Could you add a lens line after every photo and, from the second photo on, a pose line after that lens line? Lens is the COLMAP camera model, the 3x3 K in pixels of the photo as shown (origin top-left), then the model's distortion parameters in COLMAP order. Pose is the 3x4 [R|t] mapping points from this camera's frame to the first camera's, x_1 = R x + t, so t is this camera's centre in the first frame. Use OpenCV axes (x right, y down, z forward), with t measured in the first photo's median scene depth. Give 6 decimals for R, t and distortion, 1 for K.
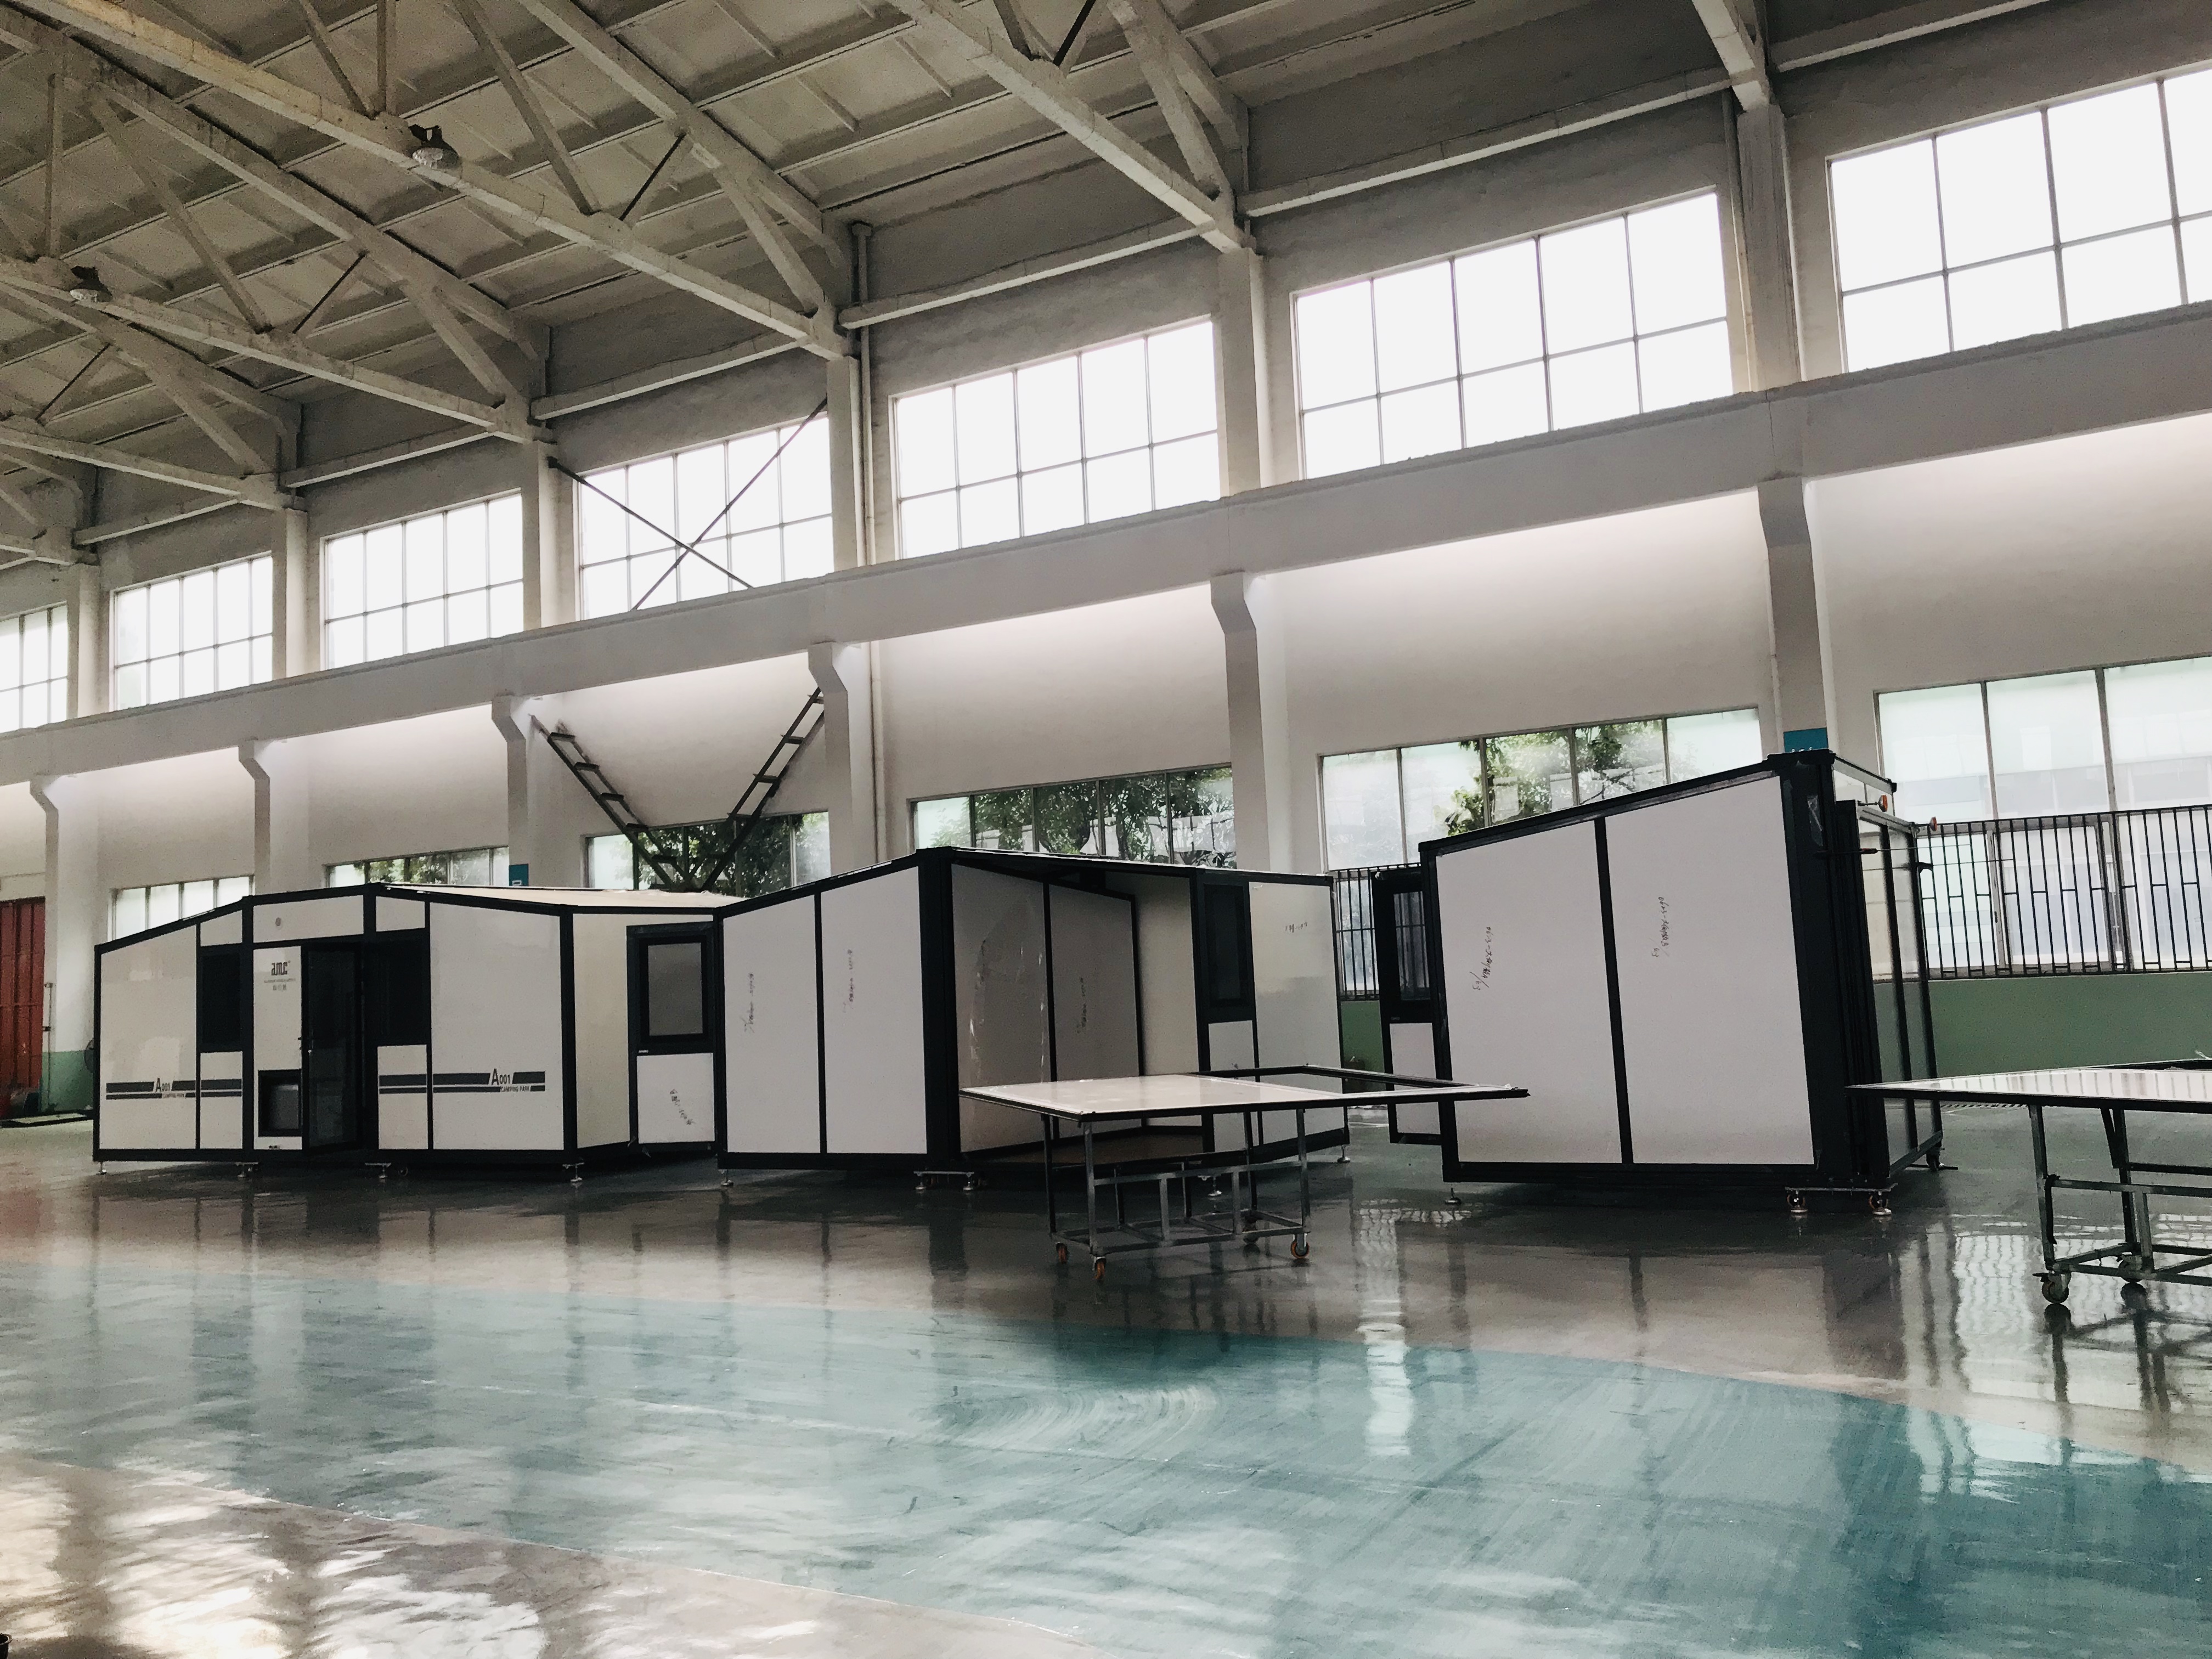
lens RADIAL K [[1804.7, 0, 1106.0], [0, 1804.7, 829.5], [0, 0, 1]] dist [0.048744, -0.068434]
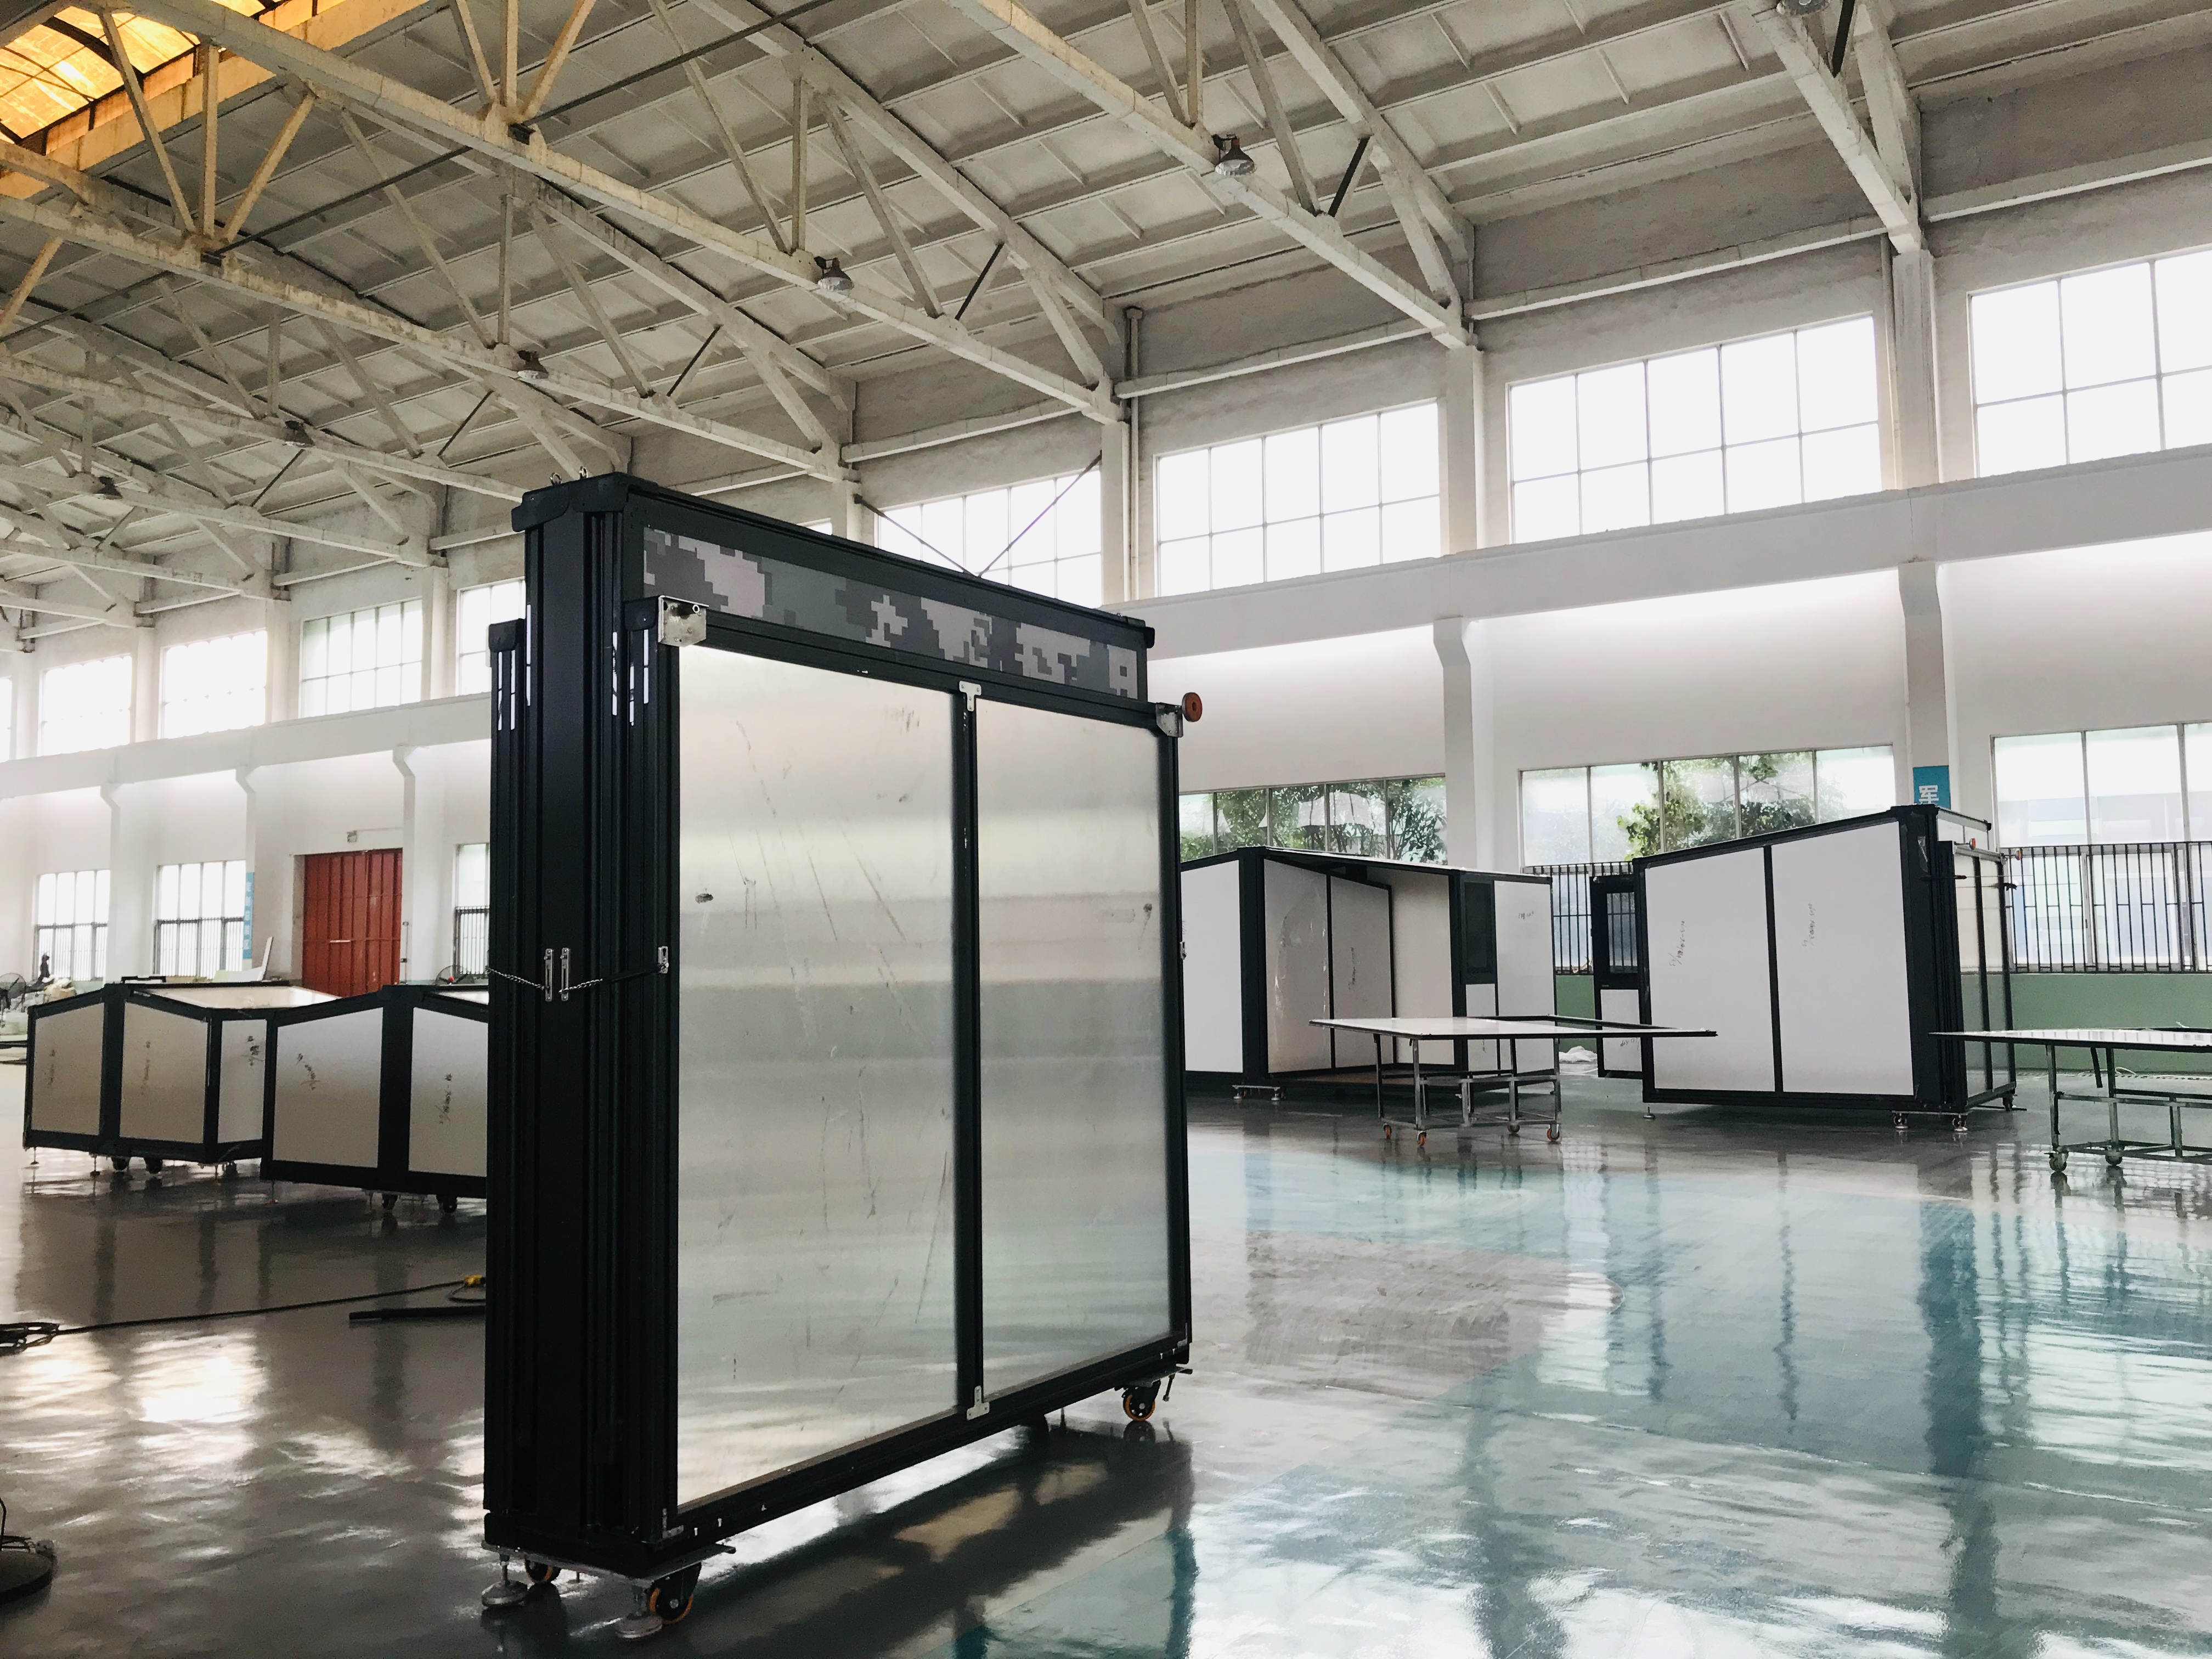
lens RADIAL K [[1804.7, 0, 1106.0], [0, 1804.7, 829.5], [0, 0, 1]] dist [0.048744, -0.068434]
pose [[0.997215, 0.030393, -0.068109, -0.072875], [-0.029297, 0.999426, 0.017035, -0.014318], [0.068588, -0.014992, 0.997532, -0.223446]]
